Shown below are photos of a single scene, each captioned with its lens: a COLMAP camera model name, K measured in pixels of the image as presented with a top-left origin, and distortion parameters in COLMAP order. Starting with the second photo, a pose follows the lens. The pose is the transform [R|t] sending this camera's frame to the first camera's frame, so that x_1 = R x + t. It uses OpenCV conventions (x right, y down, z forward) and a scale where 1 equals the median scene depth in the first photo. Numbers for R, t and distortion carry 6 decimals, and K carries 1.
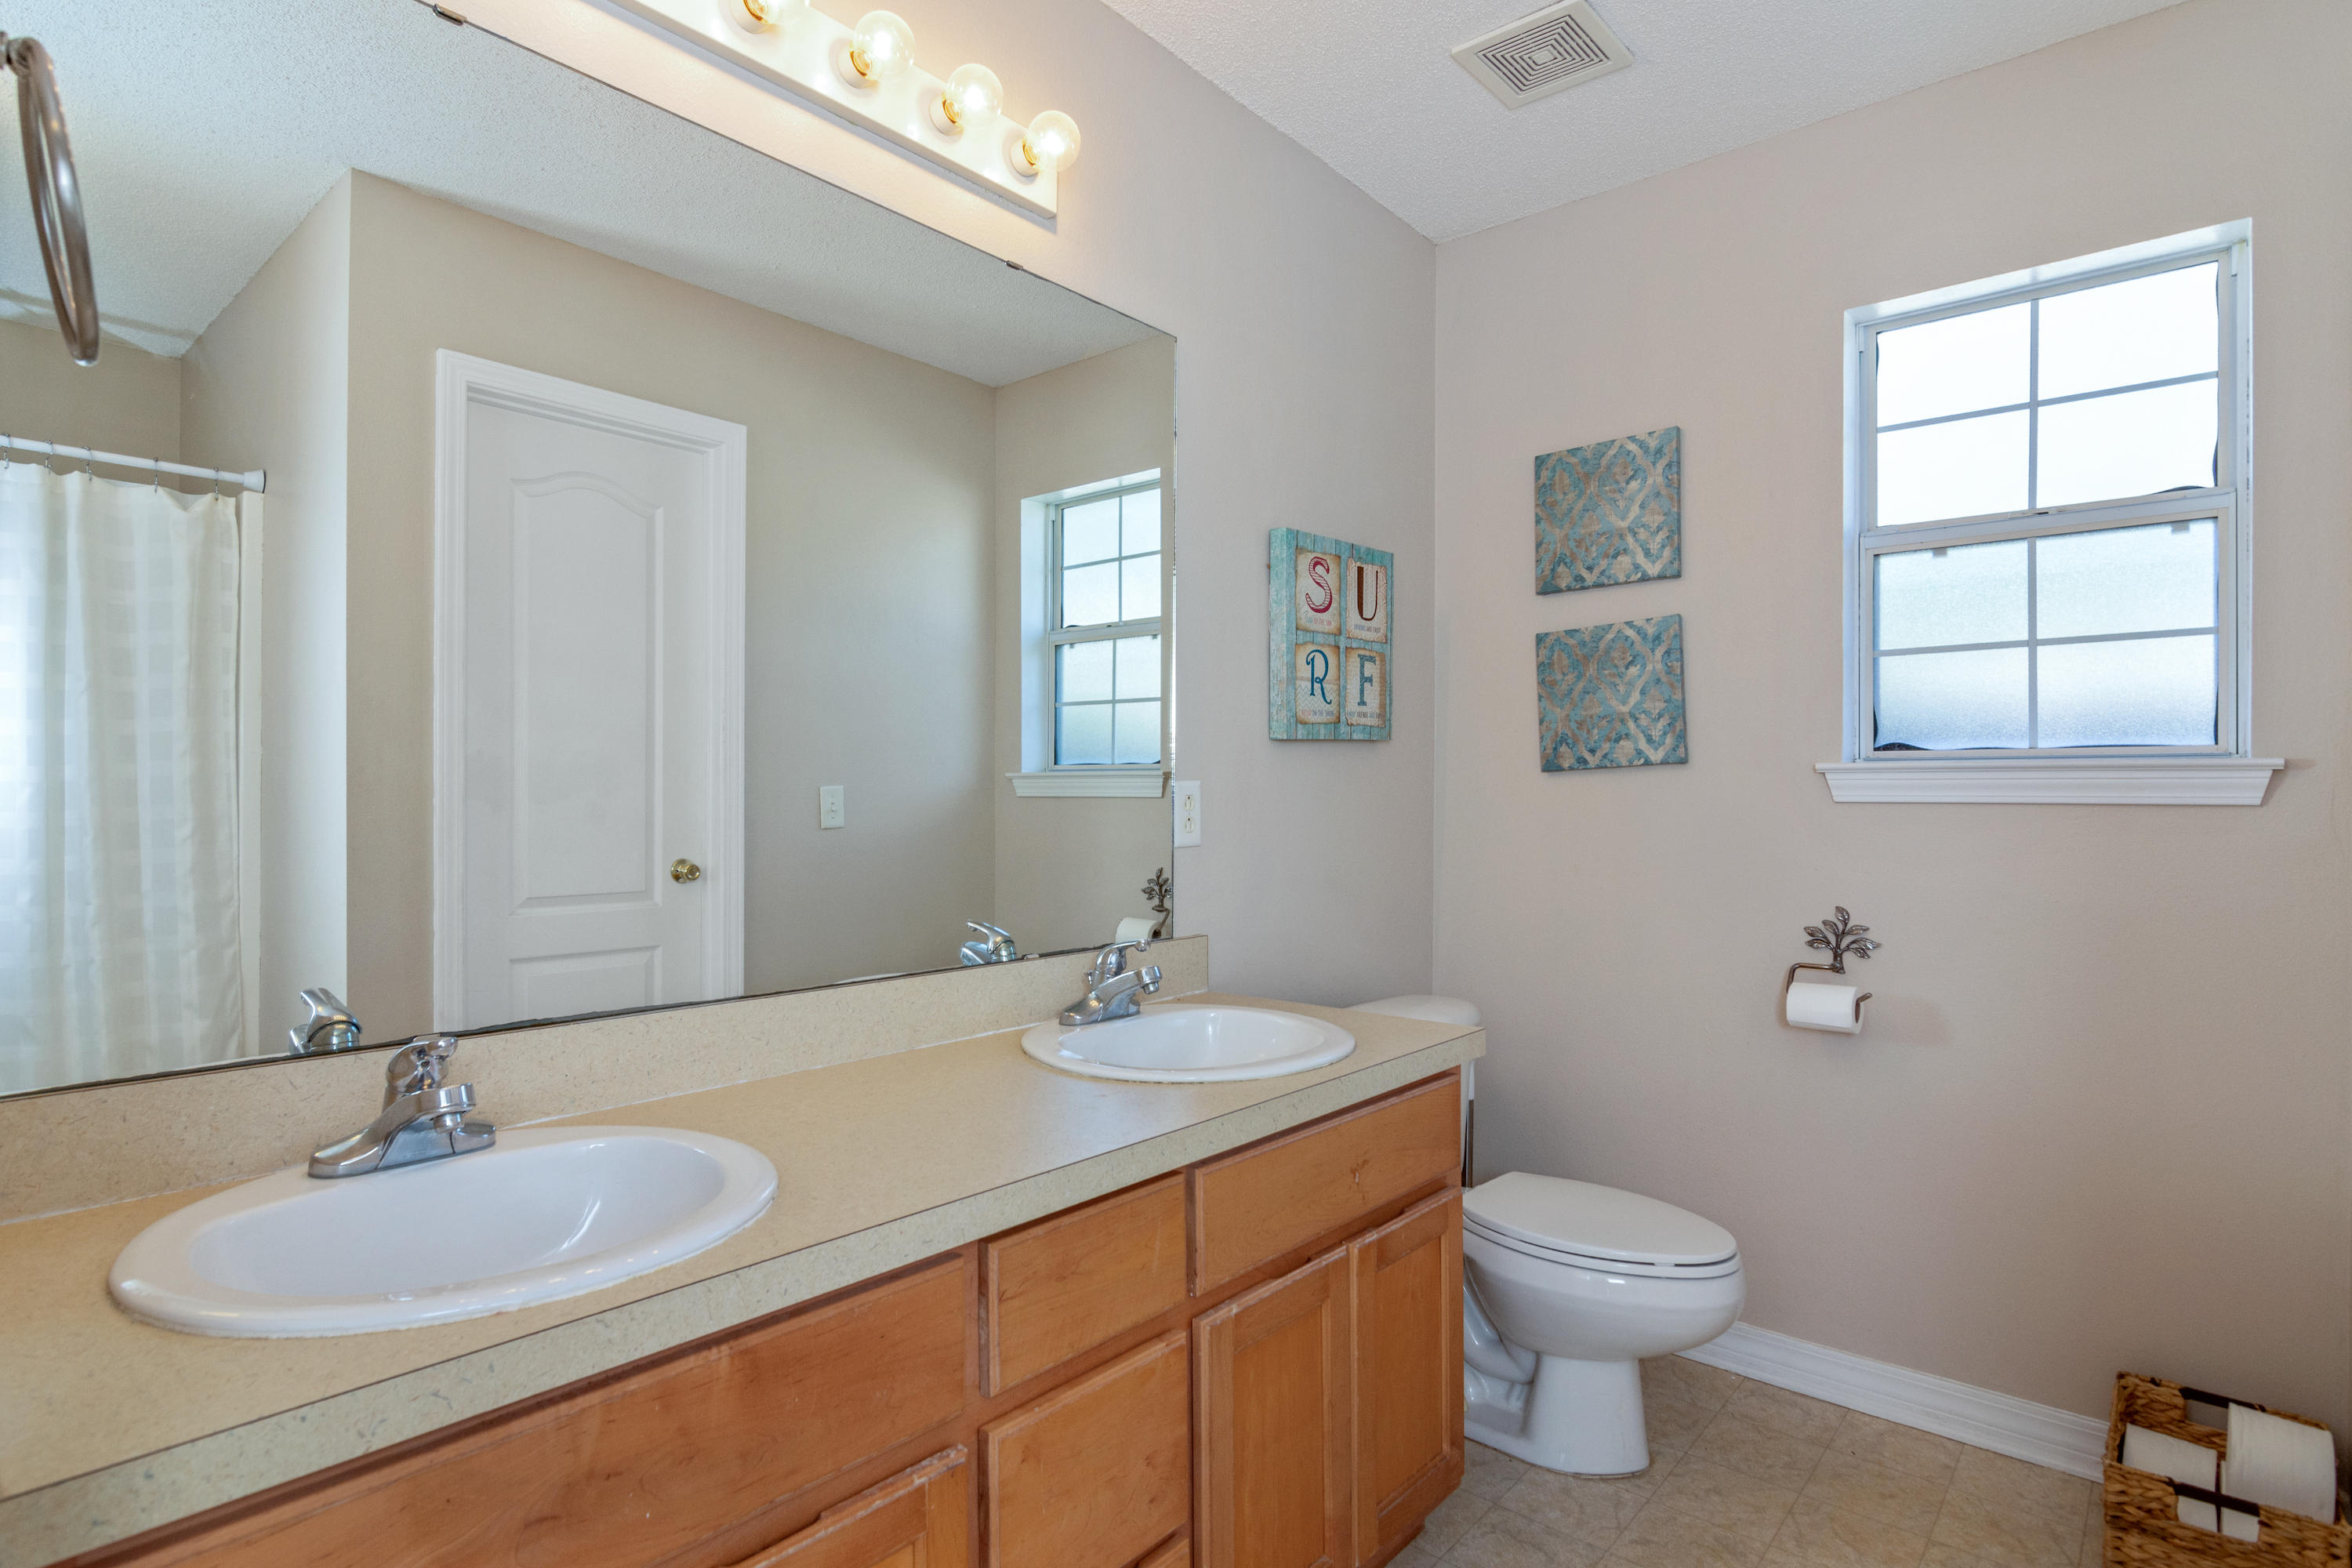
lens RADIAL K [[1191.1, 0, 1147.5], [0, 1191.1, 795.5], [0, 0, 1]] dist [-0.003006, -0.000265]
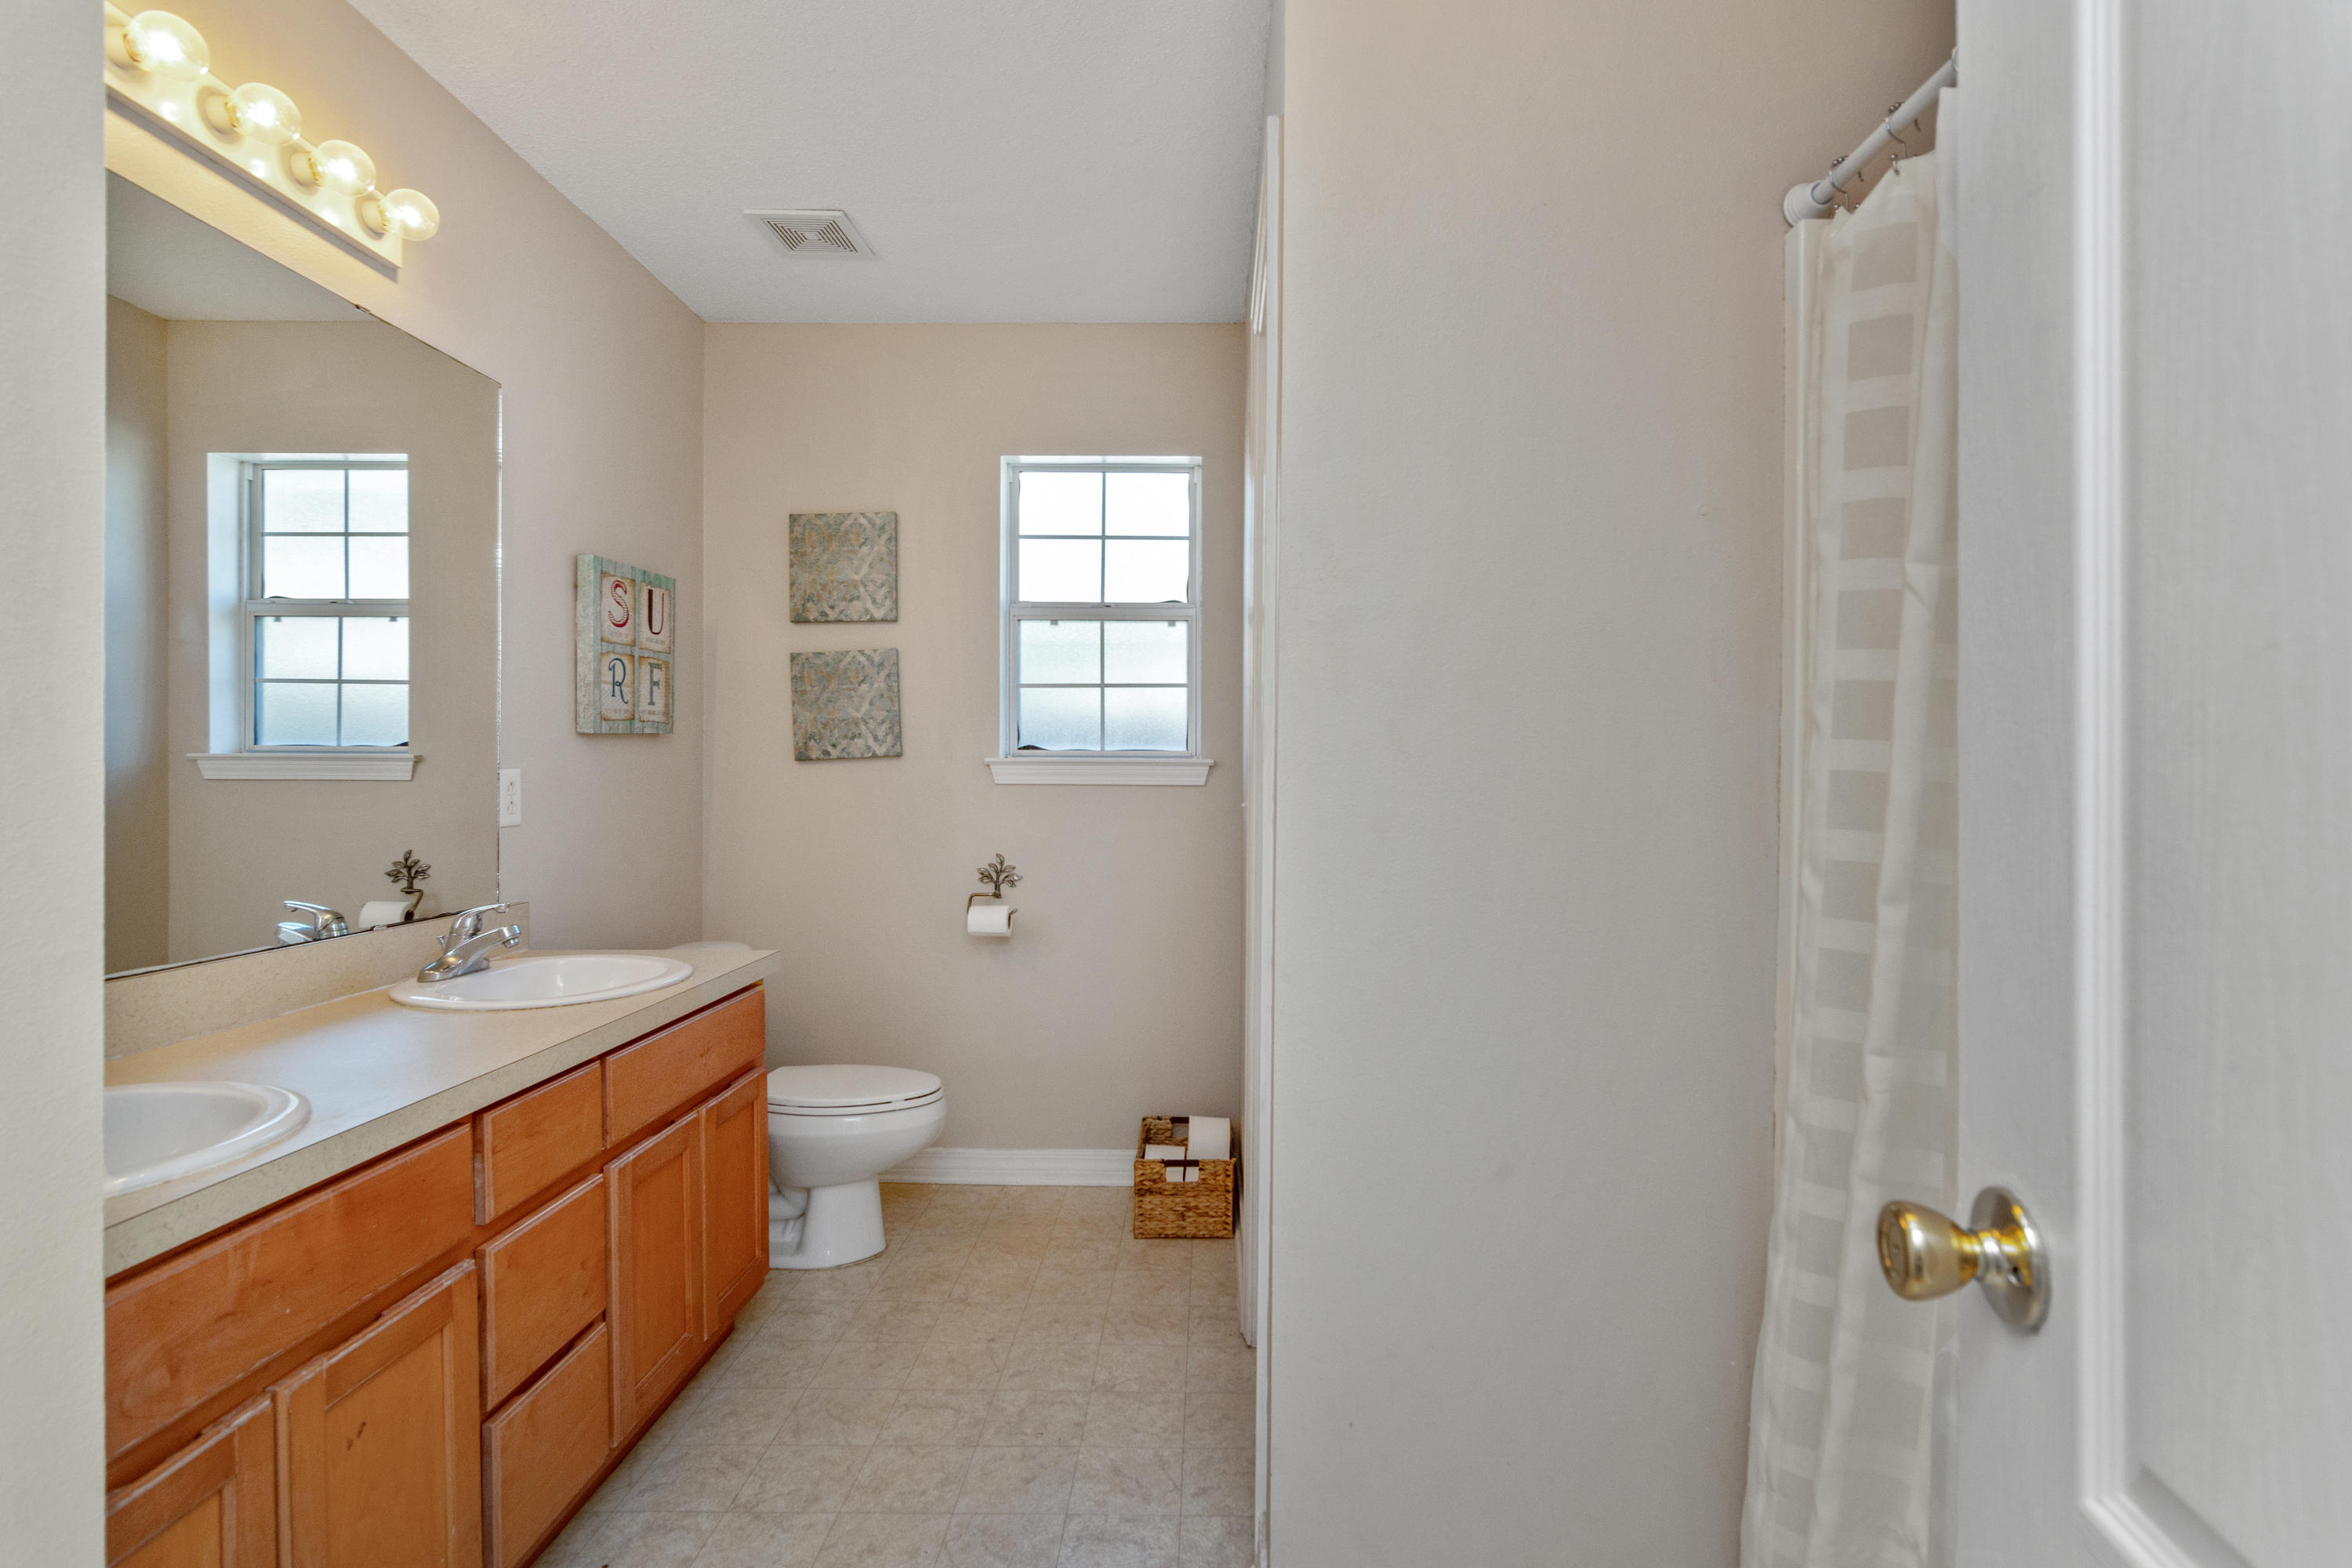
lens RADIAL K [[1182.5, 0, 1178.3], [0, 1182.5, 779.8], [0, 0, 1]] dist [-0.003700, 0.000426]
pose [[0.767113, -0.003989, 0.641499, -0.201276], [-0.001044, 0.999972, 0.007467, -0.011231], [-0.641511, -0.006398, 0.767087, -0.289743]]
